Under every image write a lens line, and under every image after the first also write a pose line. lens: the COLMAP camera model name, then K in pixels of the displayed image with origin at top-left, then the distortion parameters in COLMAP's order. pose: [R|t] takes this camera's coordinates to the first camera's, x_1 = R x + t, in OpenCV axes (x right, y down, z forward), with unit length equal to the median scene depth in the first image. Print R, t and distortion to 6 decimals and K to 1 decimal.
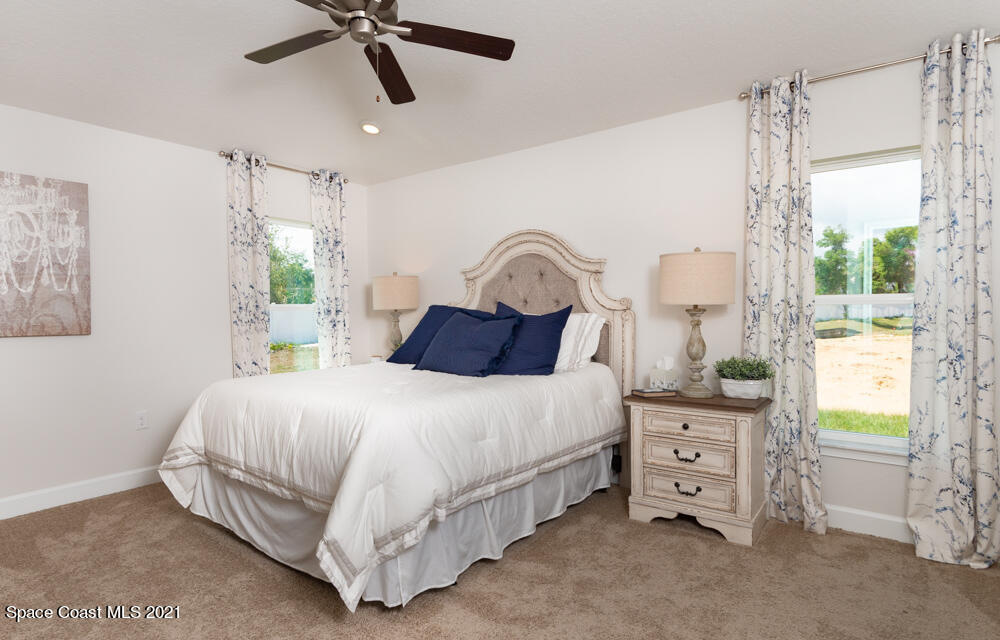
lens RADIAL K [[543.8, 0, 500.0], [0, 543.8, 320.0], [0, 0, 1]] dist [-0.002475, -0.000155]
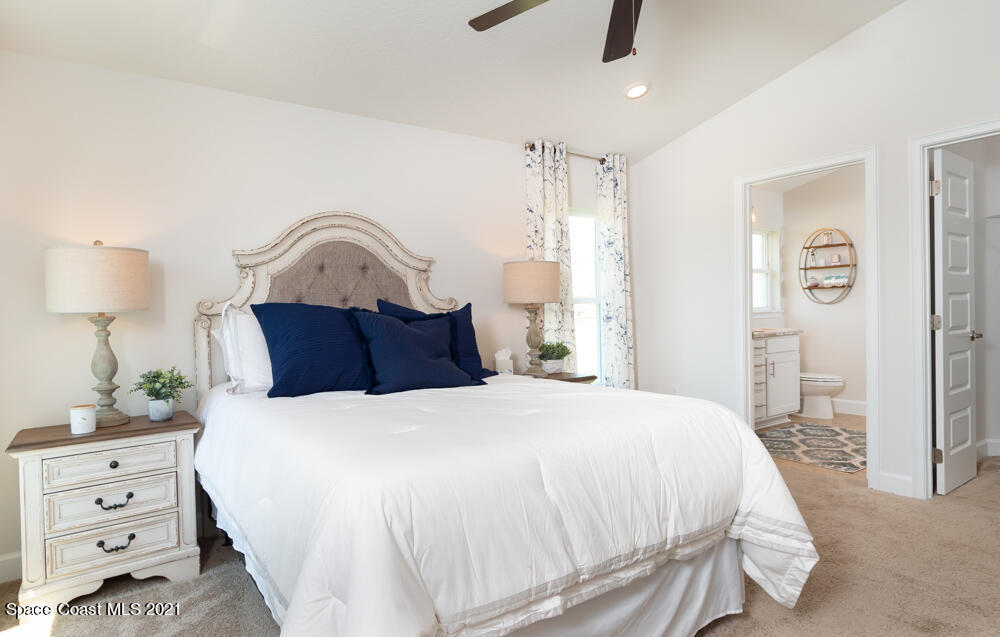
lens RADIAL K [[546.1, 0, 500.0], [0, 546.1, 318.5], [0, 0, 1]] dist [0.027144, 0.000416]
pose [[0.291166, -0.016043, 0.956538, -0.616277], [0.037271, 0.999291, 0.005415, -0.002280], [-0.955946, 0.034074, 0.291558, 0.501749]]
